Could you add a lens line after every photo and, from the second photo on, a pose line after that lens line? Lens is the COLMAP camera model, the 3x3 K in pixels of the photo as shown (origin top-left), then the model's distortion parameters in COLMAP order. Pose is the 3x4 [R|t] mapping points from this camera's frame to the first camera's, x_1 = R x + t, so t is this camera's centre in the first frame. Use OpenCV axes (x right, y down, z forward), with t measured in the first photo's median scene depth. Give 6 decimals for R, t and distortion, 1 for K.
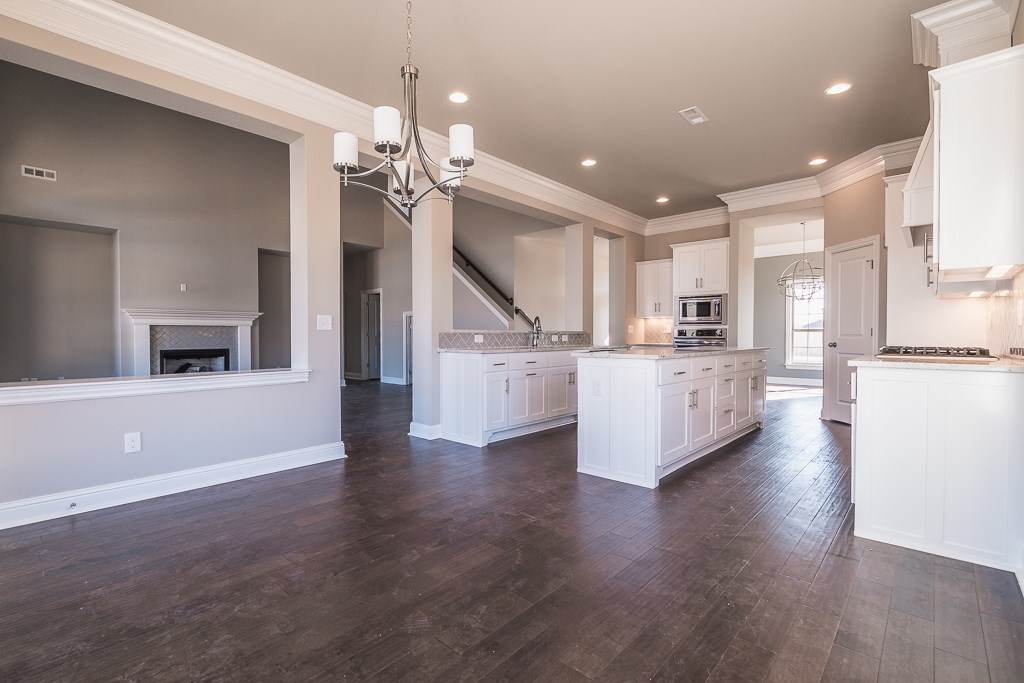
lens RADIAL K [[440.8, 0, 512.0], [0, 440.8, 341.5], [0, 0, 1]] dist [0.003171, 0.000300]
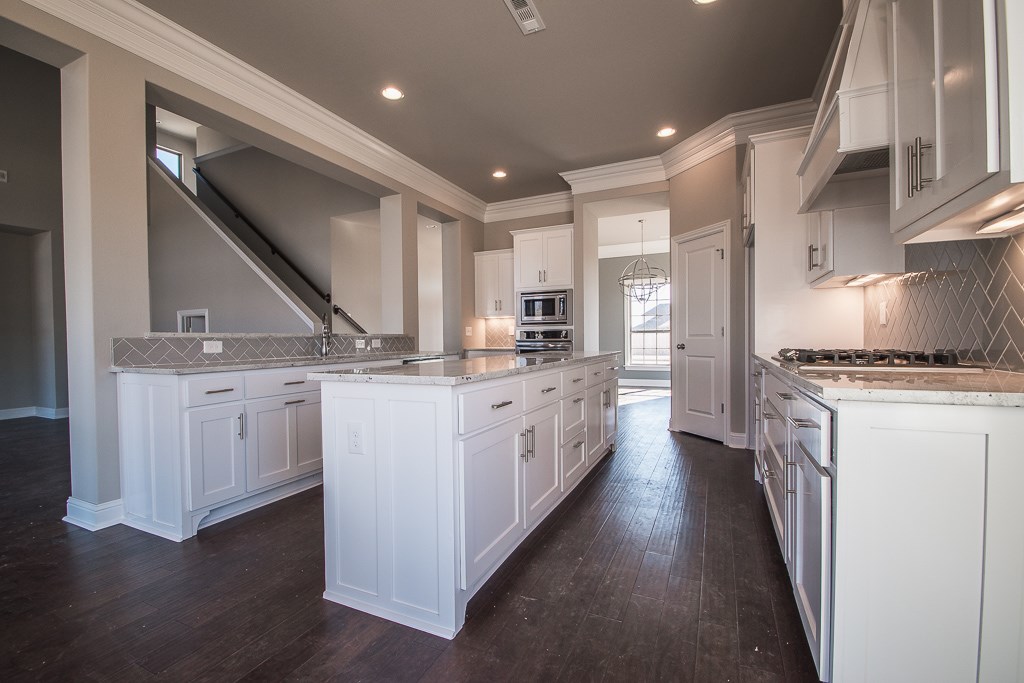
lens RADIAL K [[440.8, 0, 512.0], [0, 440.8, 341.5], [0, 0, 1]] dist [0.003171, 0.000300]
pose [[0.949187, -0.014106, 0.314395, 0.103828], [0.016939, 0.999837, -0.006280, -0.002378], [-0.314256, 0.011286, 0.949271, 0.220766]]
